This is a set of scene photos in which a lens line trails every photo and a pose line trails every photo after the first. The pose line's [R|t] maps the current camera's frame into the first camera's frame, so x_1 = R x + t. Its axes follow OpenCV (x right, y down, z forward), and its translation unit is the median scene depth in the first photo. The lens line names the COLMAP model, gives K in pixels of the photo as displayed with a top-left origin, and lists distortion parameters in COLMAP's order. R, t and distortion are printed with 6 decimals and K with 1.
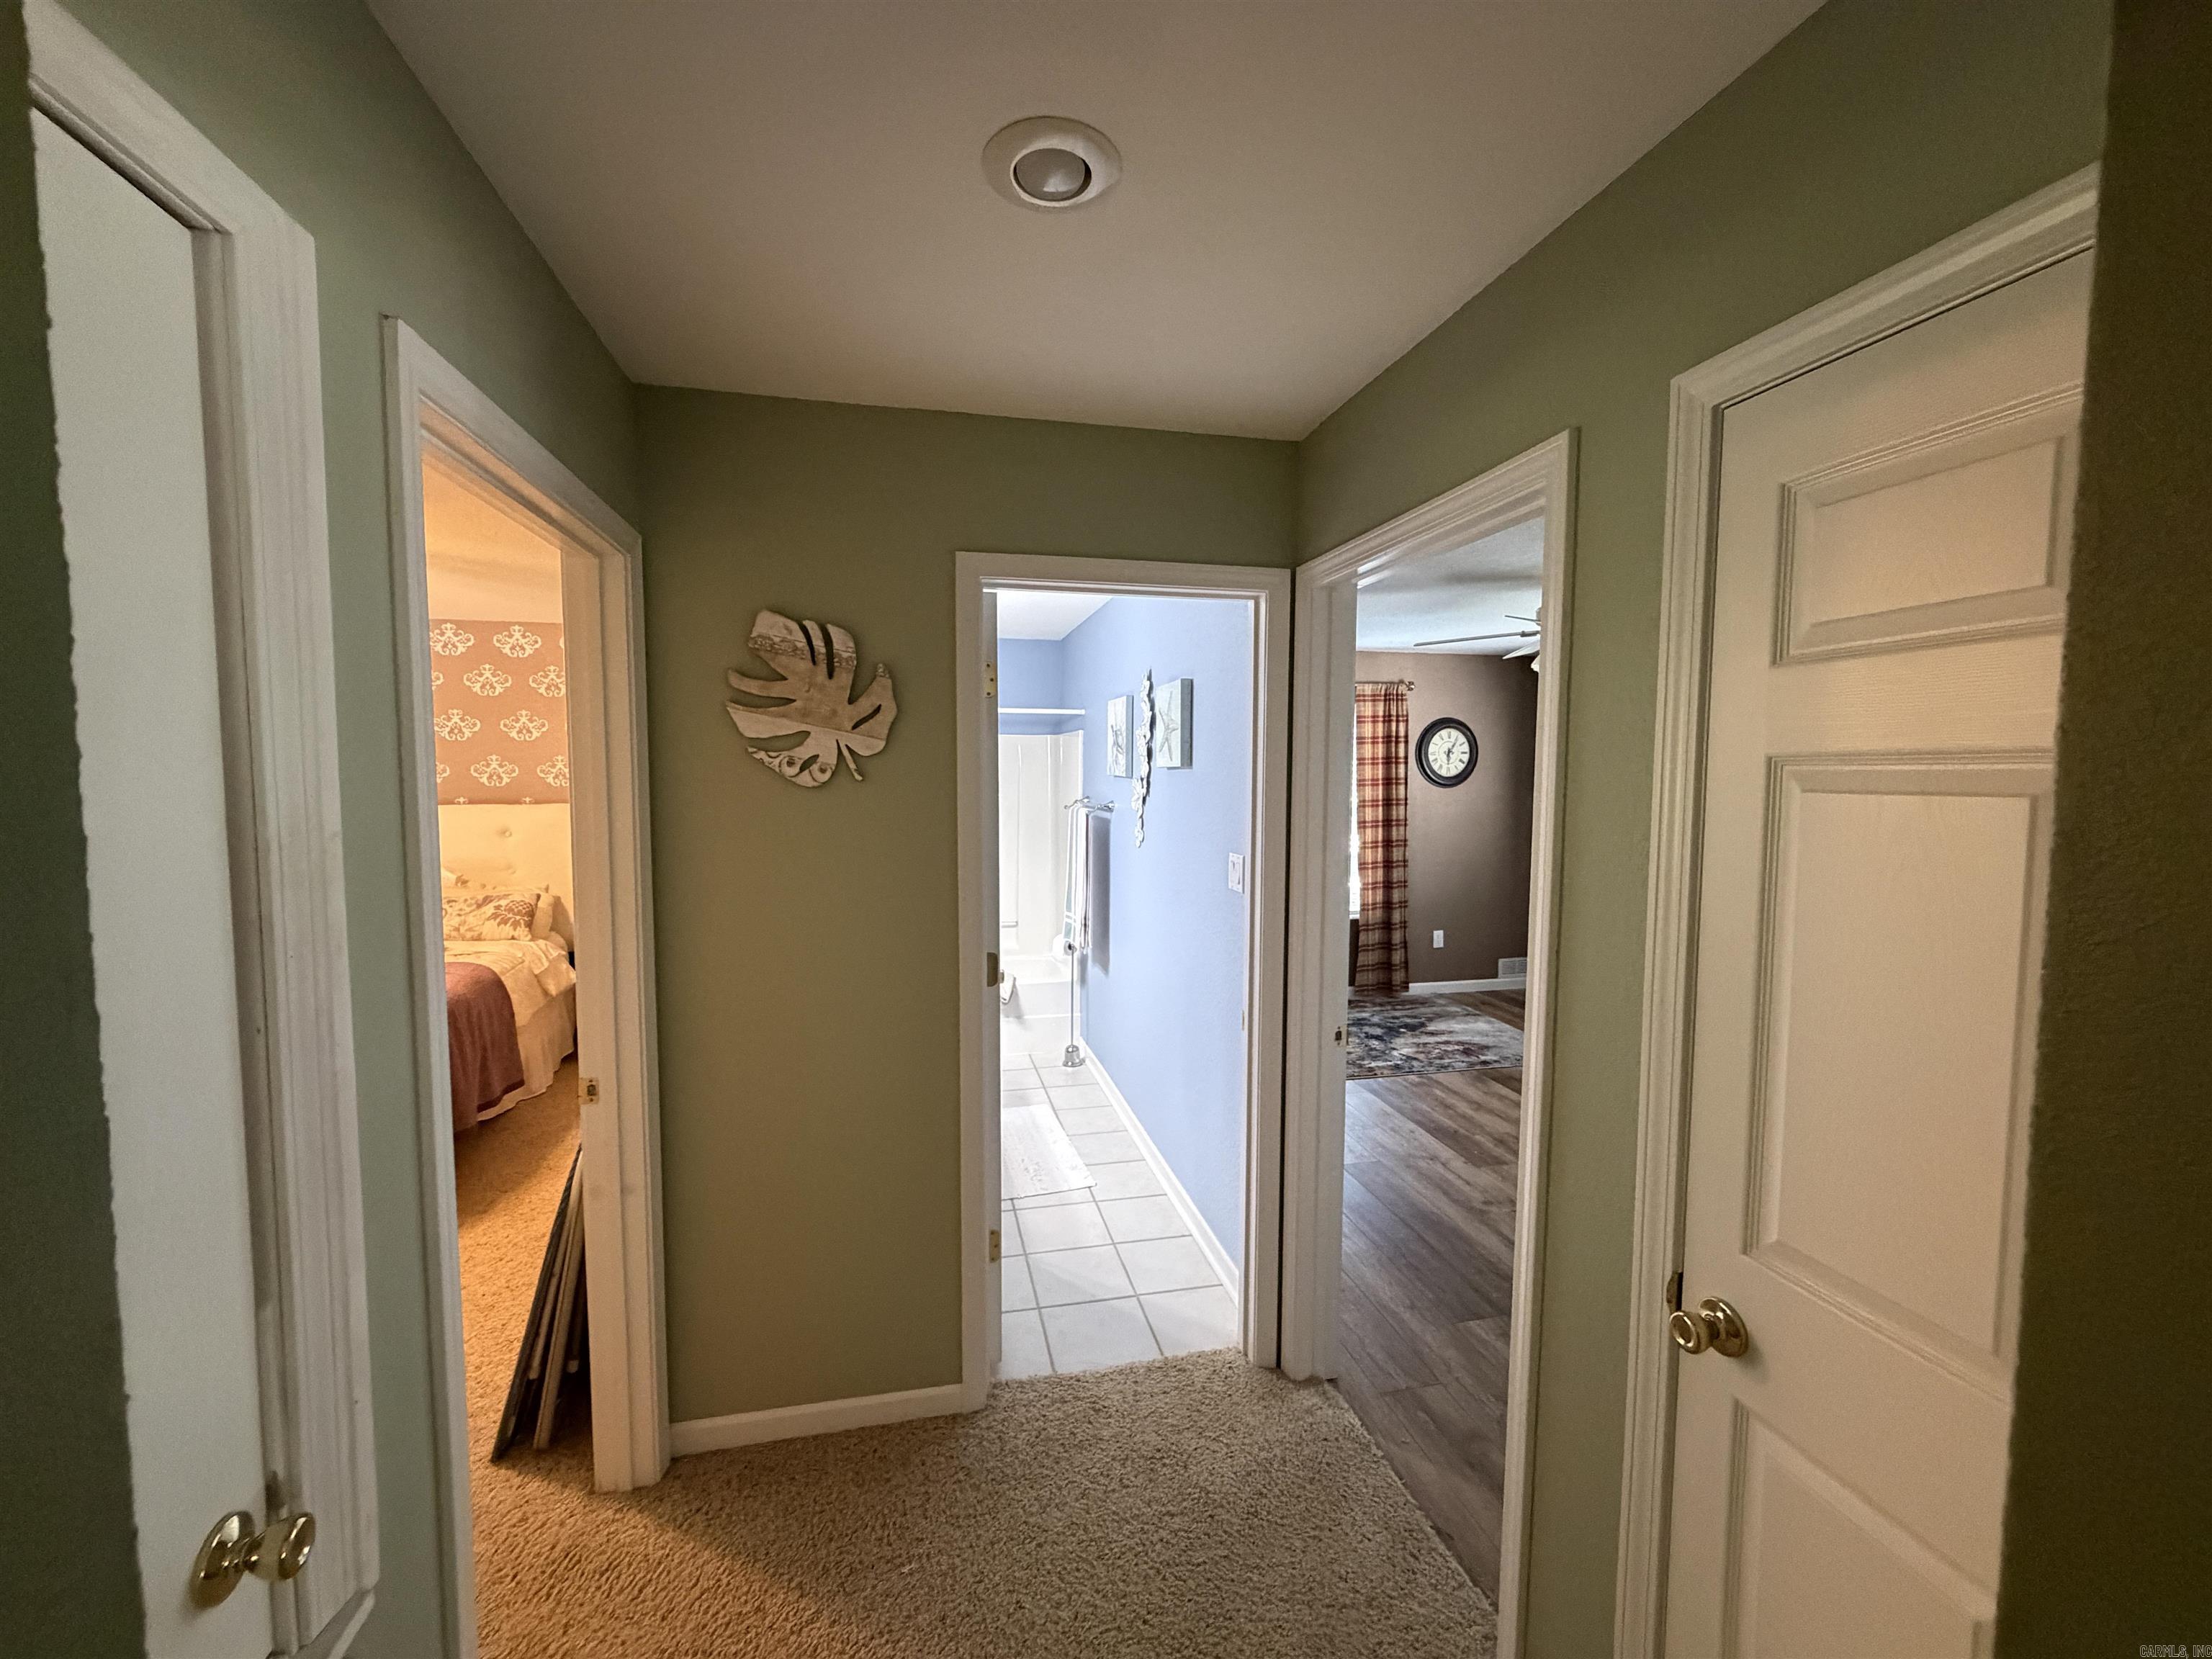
lens RADIAL K [[885.9, 0, 1100.5], [0, 885.9, 836.3], [0, 0, 1]] dist [0.002212, 0.000147]
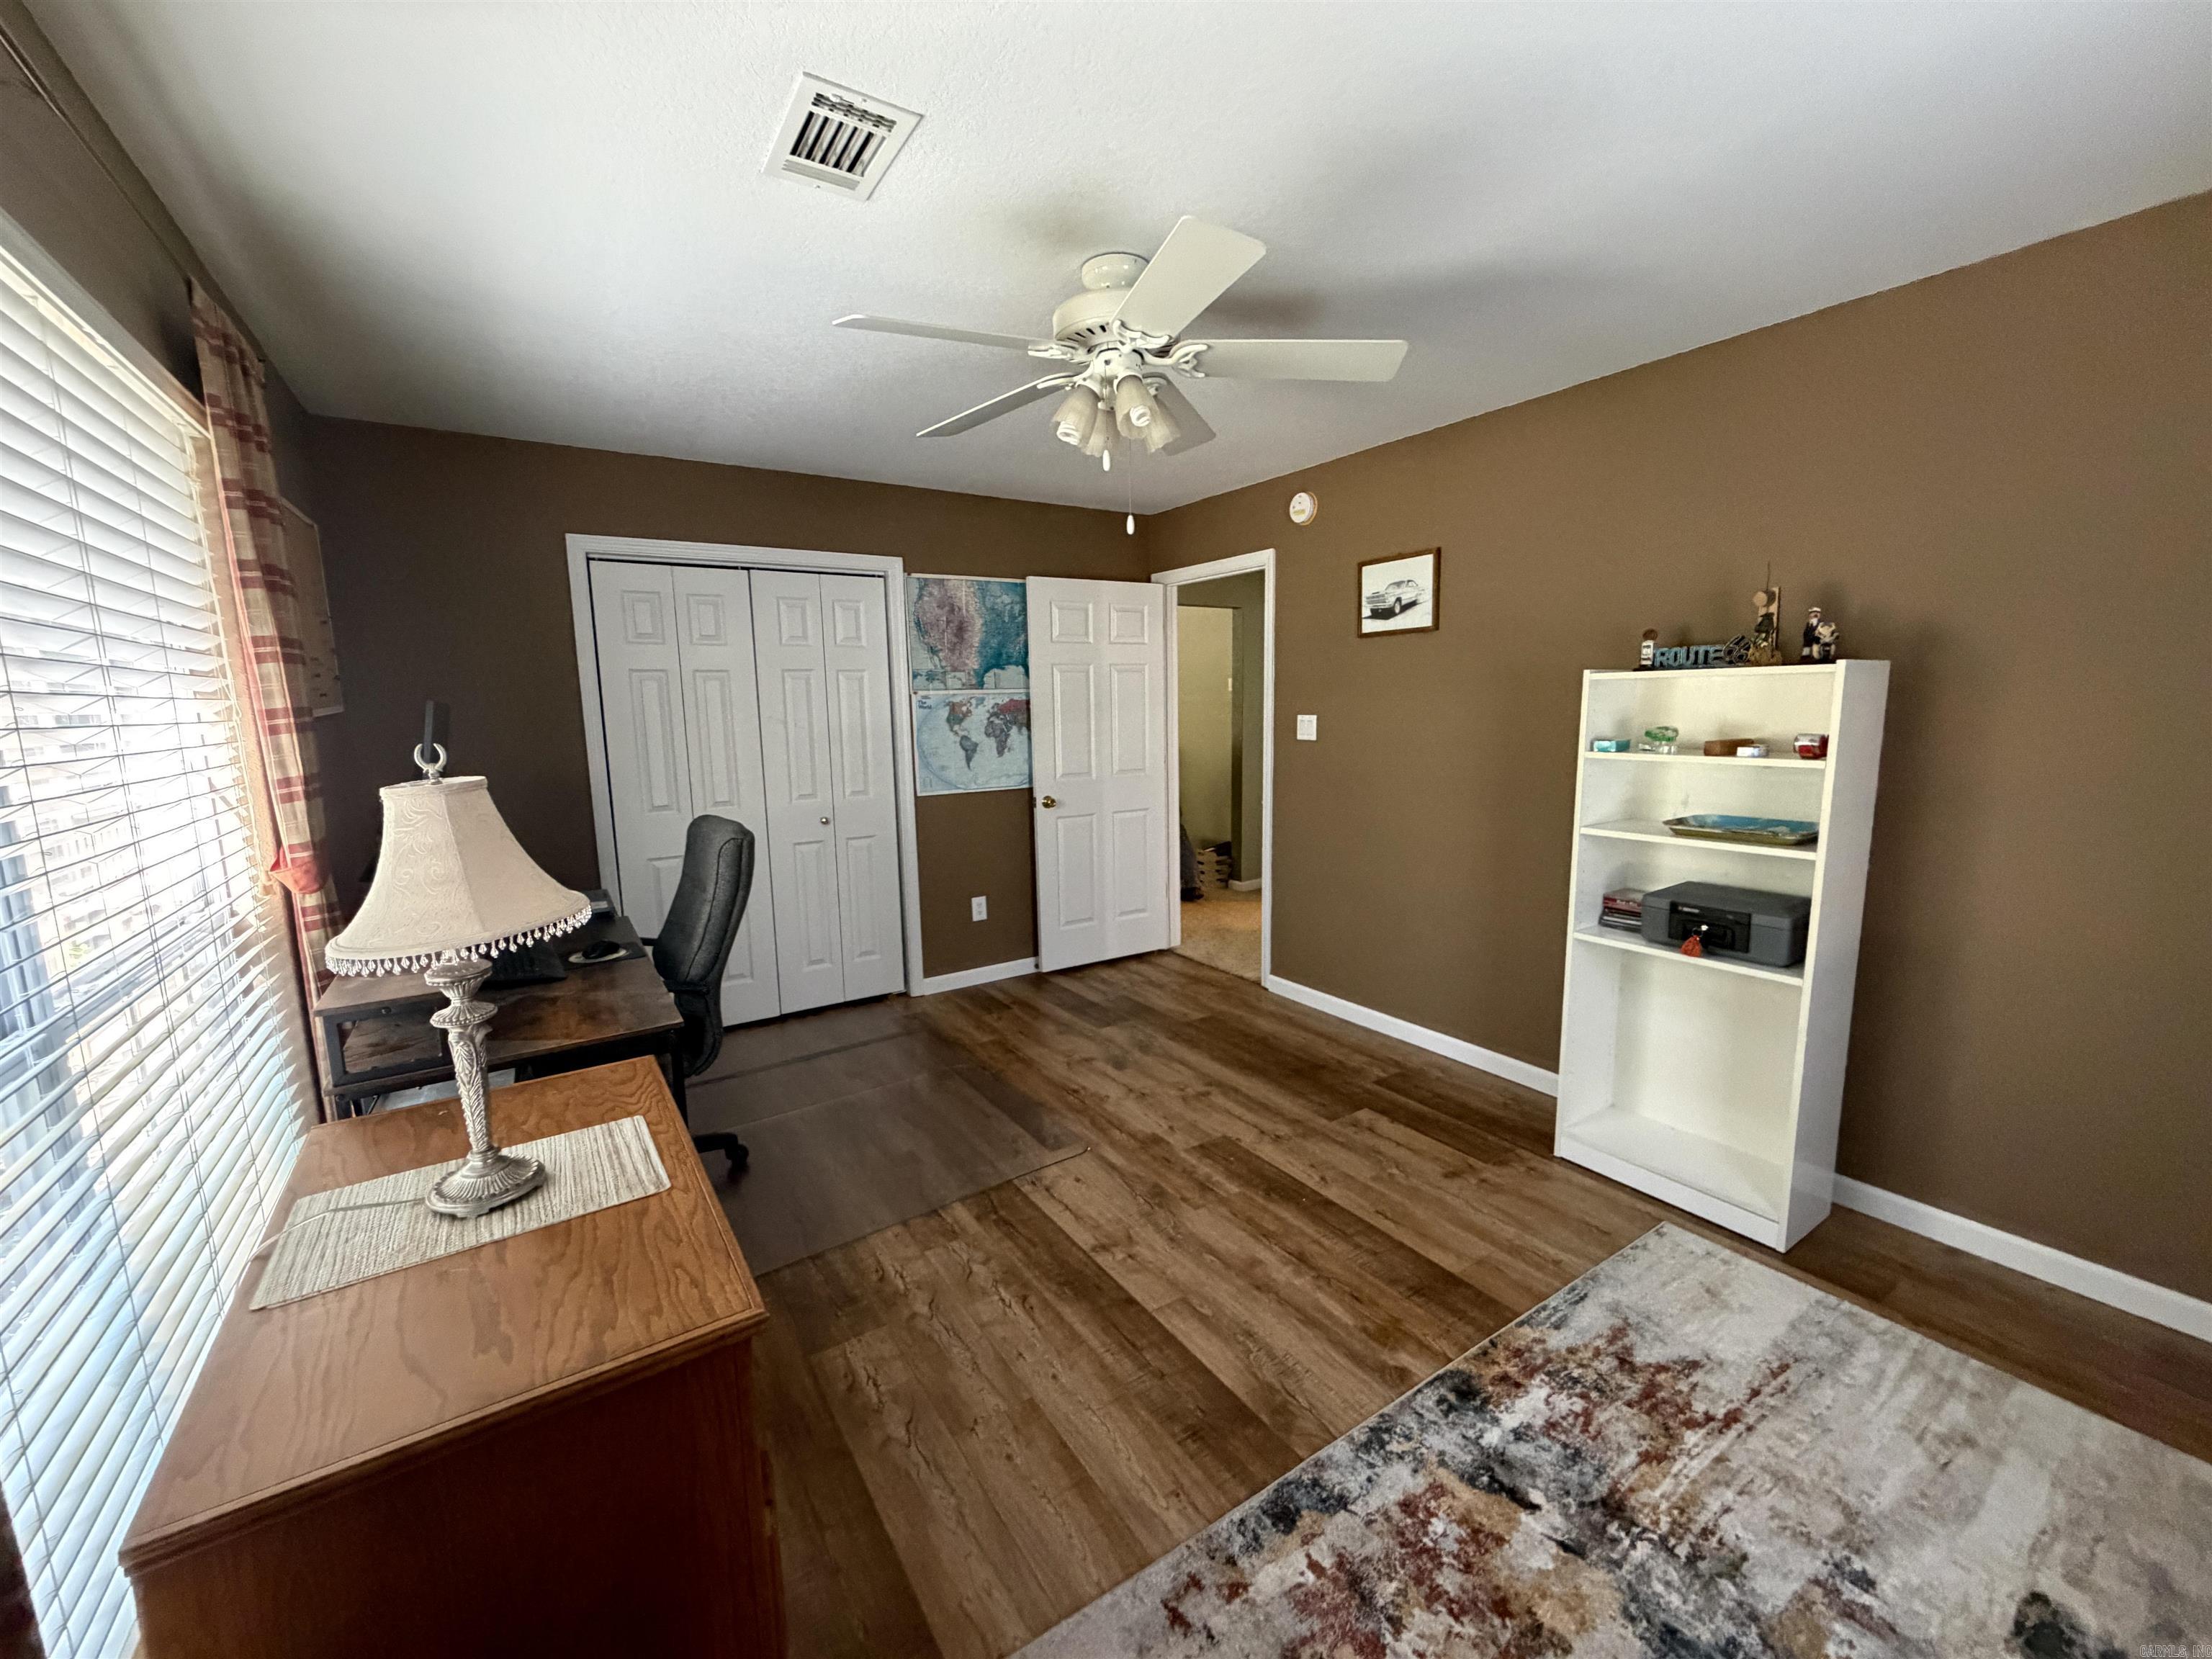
lens RADIAL K [[885.9, 0, 1103.6], [0, 885.9, 826.6], [0, 0, 1]] dist [0.002212, 0.000147]
pose [[-0.932898, 0.065329, -0.354165, 0.566879], [-0.010337, 0.978147, 0.207657, -0.052312], [0.359991, 0.197384, -0.911837, 1.168515]]
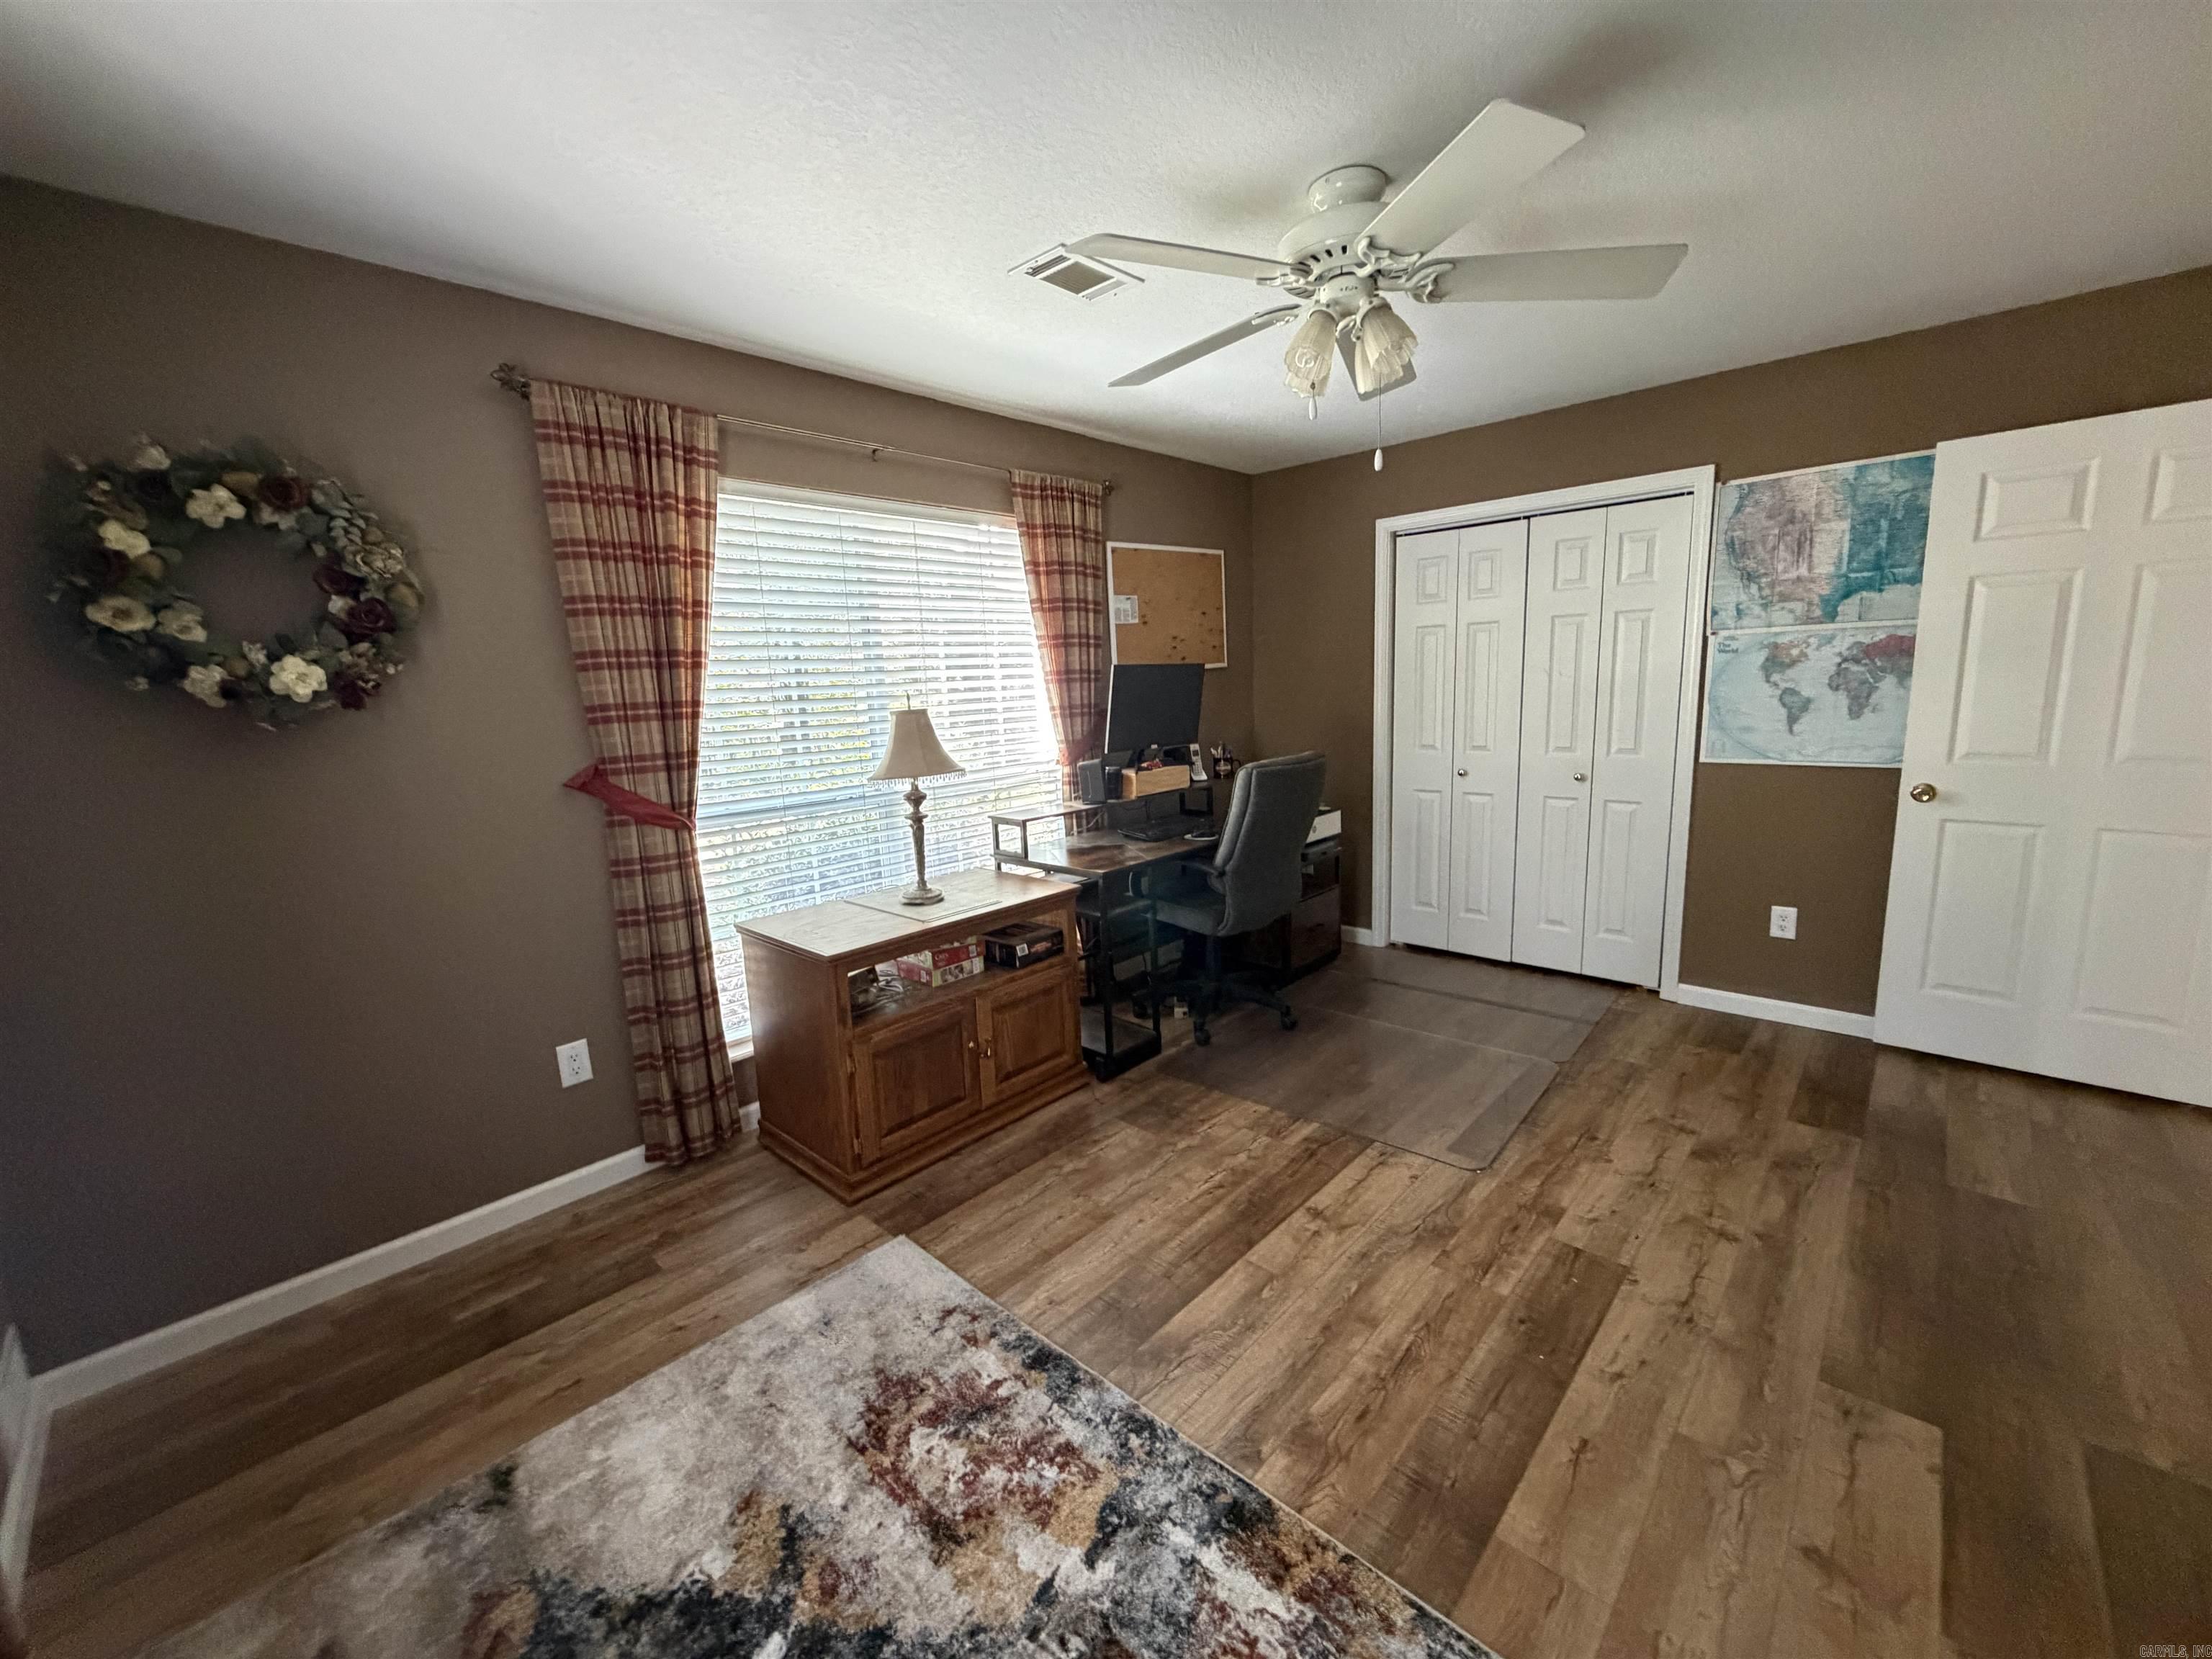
lens RADIAL K [[885.9, 0, 1098.5], [0, 885.9, 825.6], [0, 0, 1]] dist [0.002212, 0.000147]
pose [[-0.566234, -0.116362, 0.815990, 0.129218], [0.098159, 0.973420, 0.206927, -0.043535], [-0.818379, 0.197266, -0.539761, 1.090962]]
